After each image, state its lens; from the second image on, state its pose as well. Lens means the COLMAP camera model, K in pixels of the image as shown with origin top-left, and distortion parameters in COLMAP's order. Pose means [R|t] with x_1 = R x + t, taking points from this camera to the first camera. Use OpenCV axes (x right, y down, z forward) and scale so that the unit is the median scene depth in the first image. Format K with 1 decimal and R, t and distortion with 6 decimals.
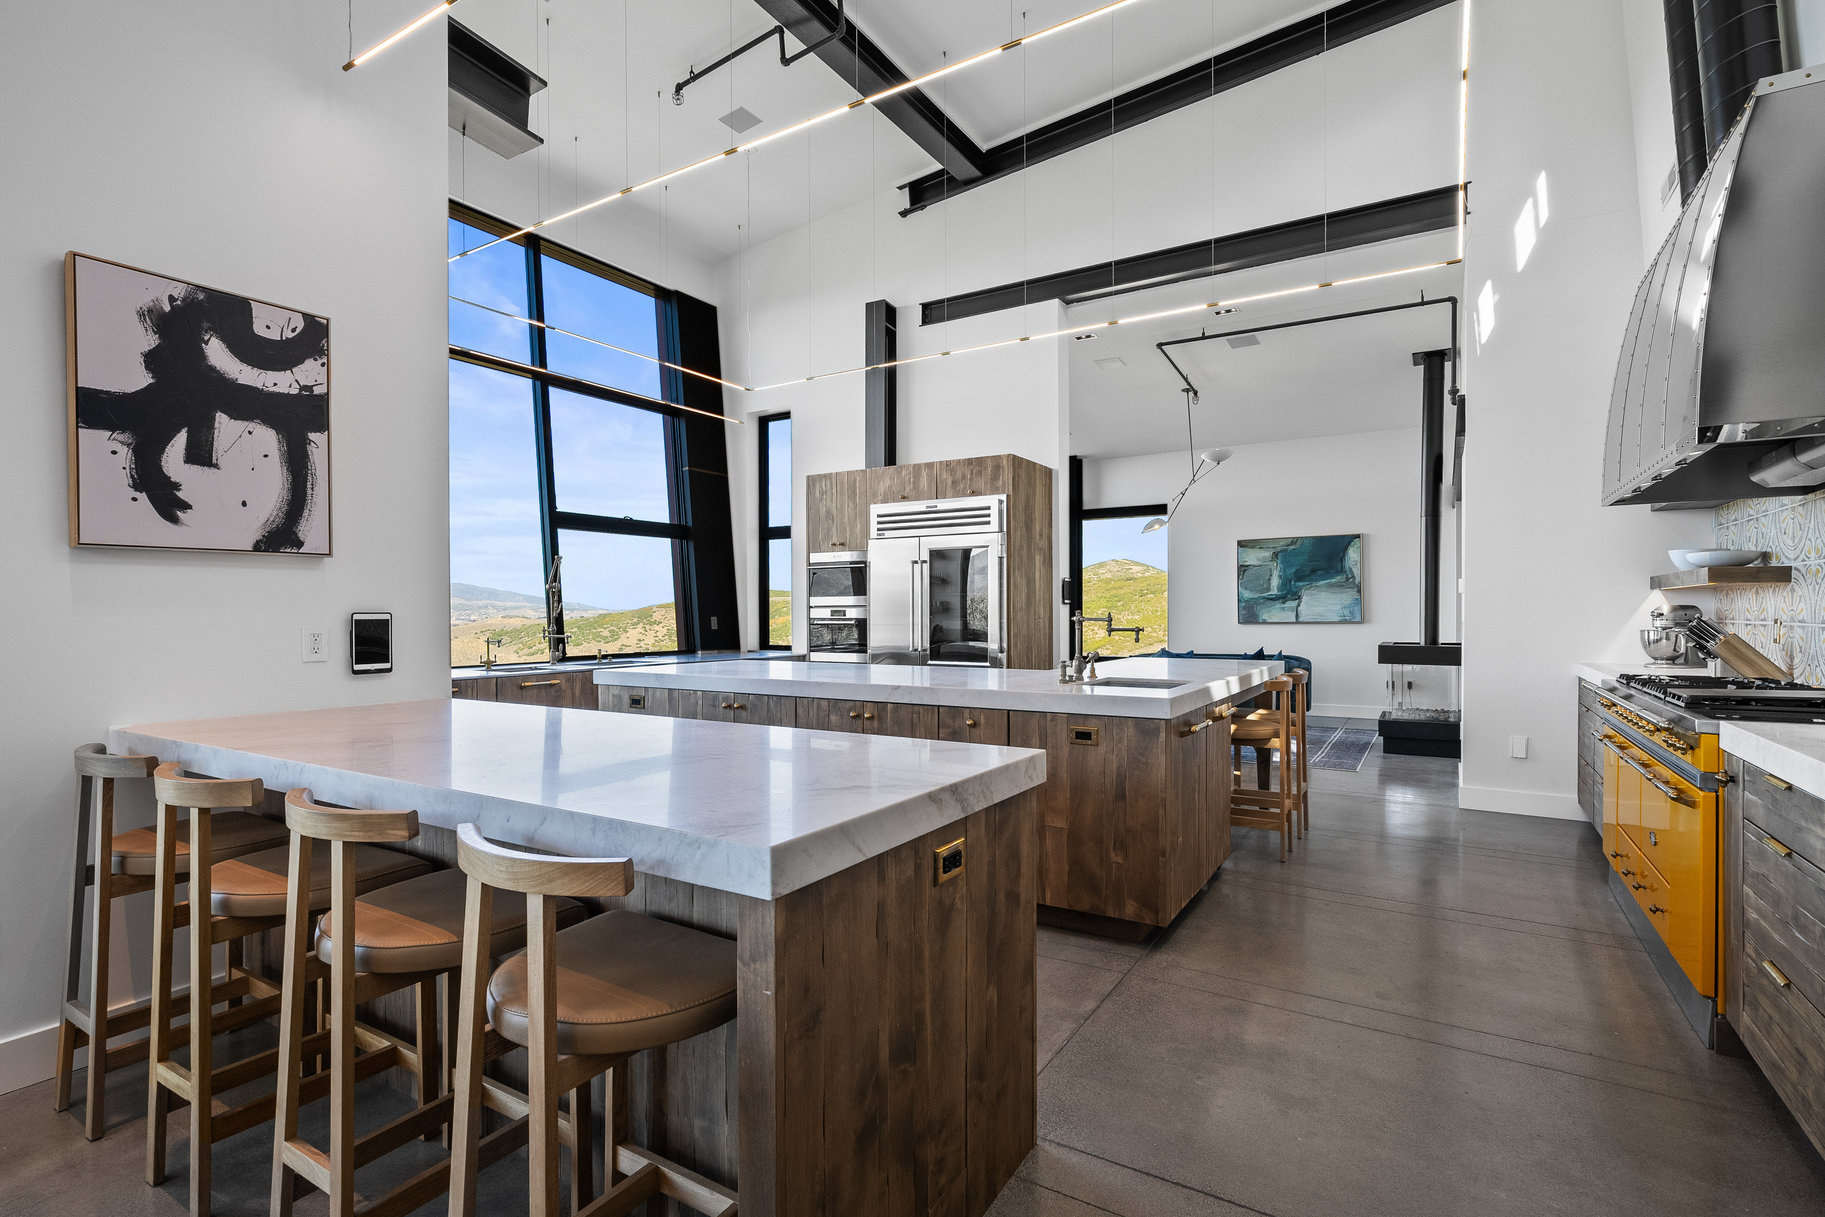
lens RADIAL K [[865.3, 0, 909.8], [0, 865.3, 610.1], [0, 0, 1]] dist [-0.000518, -0.000114]
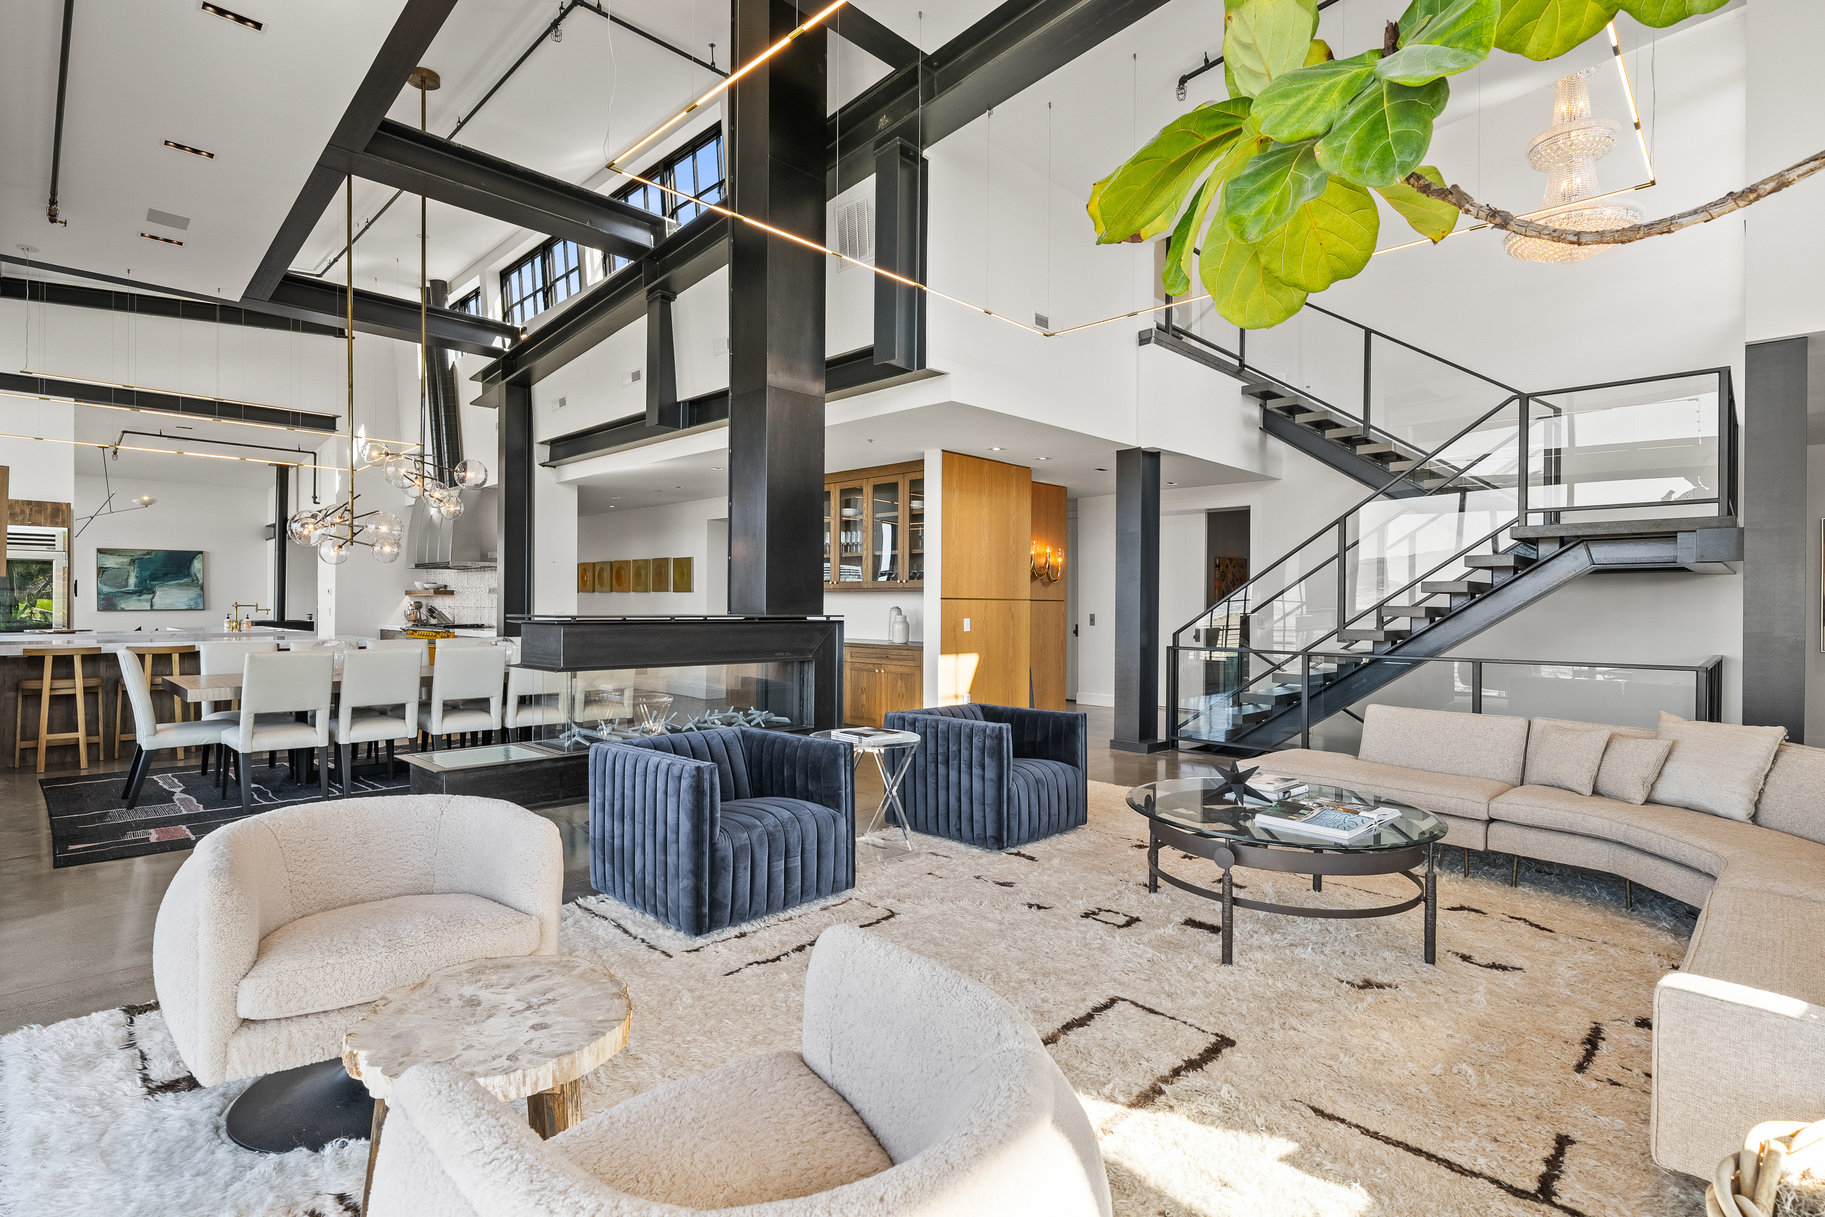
lens RADIAL K [[865.3, 0, 910.1], [0, 865.3, 605.9], [0, 0, 1]] dist [-0.000518, -0.000114]
pose [[0.210141, 0.000375, 0.977671, -0.683968], [-0.006741, 0.999977, 0.001066, -0.002149], [-0.977648, -0.006814, 0.210138, -0.518961]]
